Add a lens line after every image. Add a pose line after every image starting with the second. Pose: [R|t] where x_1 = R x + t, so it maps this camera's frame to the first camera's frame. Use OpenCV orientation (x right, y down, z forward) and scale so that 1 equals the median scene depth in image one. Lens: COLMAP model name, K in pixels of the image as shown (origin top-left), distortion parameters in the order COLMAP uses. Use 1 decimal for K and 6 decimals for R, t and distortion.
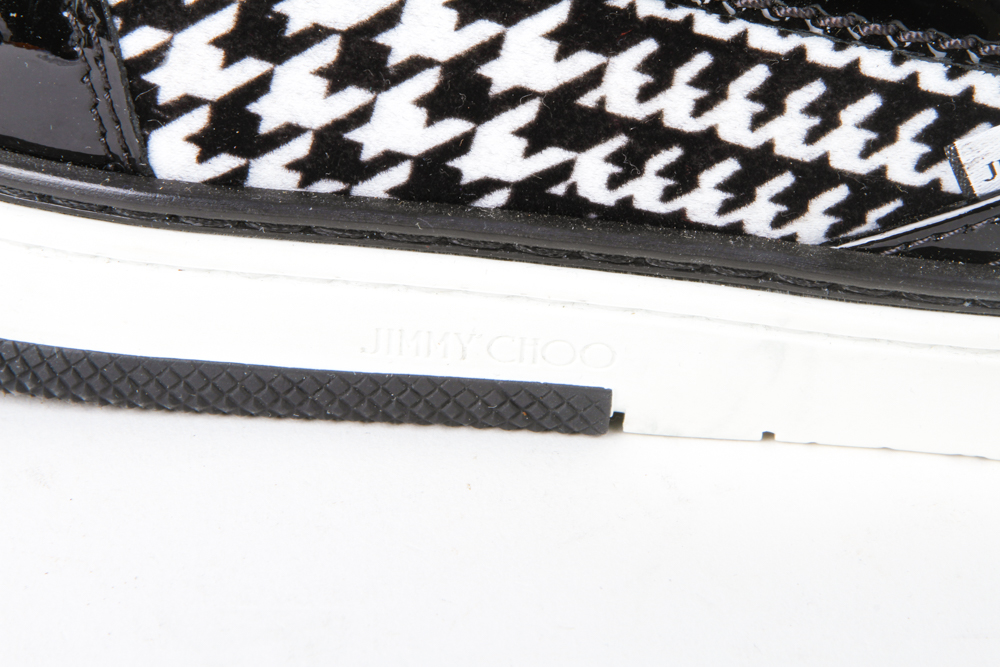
lens RADIAL K [[2964.3, 0, 501.6], [0, 2964.3, 330.3], [0, 0, 1]] dist [0.309055, 0.000000]
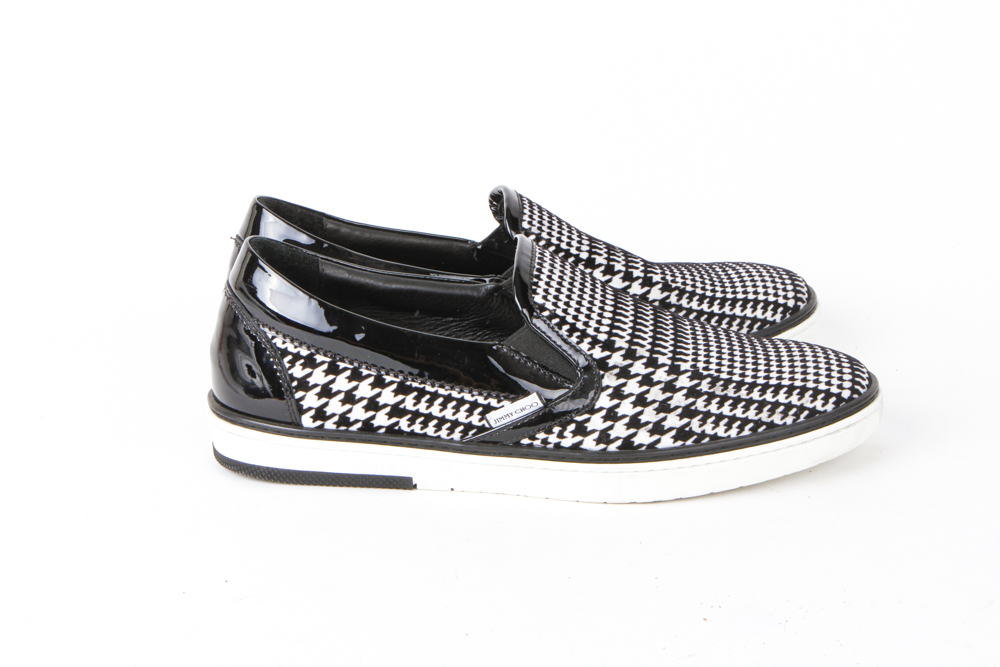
lens RADIAL K [[1660.6, 0, 499.7], [0, 1660.6, 336.0], [0, 0, 1]] dist [-0.084209, 0.000000]
pose [[0.996259, -0.020882, -0.083862, 0.370249], [0.005662, 0.984057, -0.177762, 0.247416], [0.086237, 0.176623, 0.980494, -1.343460]]
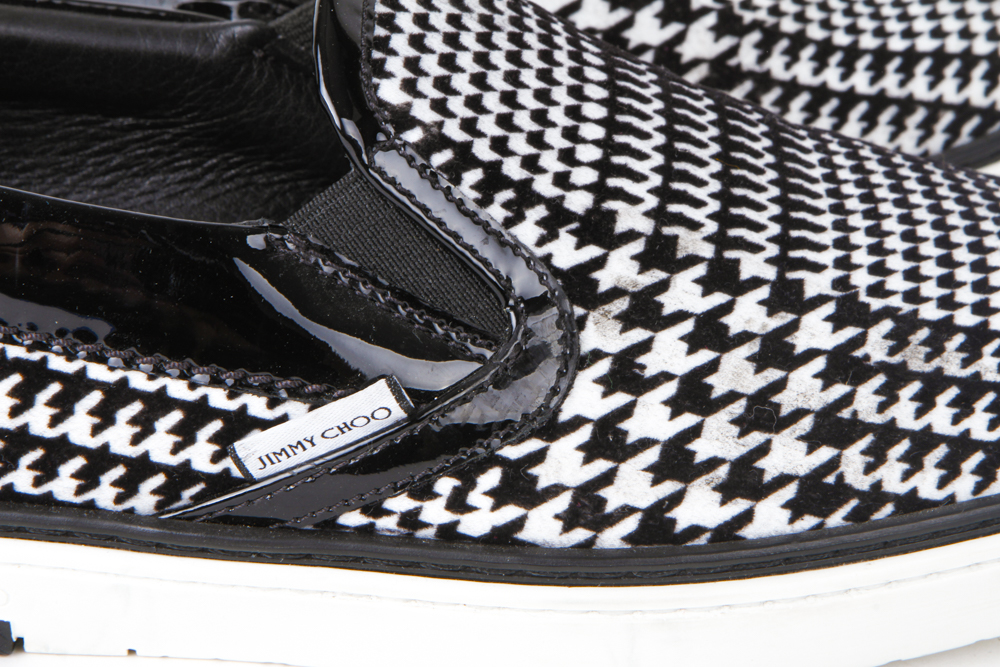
lens RADIAL K [[2964.3, 0, 505.7], [0, 2964.3, 329.3], [0, 0, 1]] dist [0.309055, 0.000000]
pose [[0.999895, -0.014386, 0.001620, 0.277352], [0.014457, 0.998154, -0.058981, -0.031293], [-0.000769, 0.058998, 0.998258, -0.415770]]
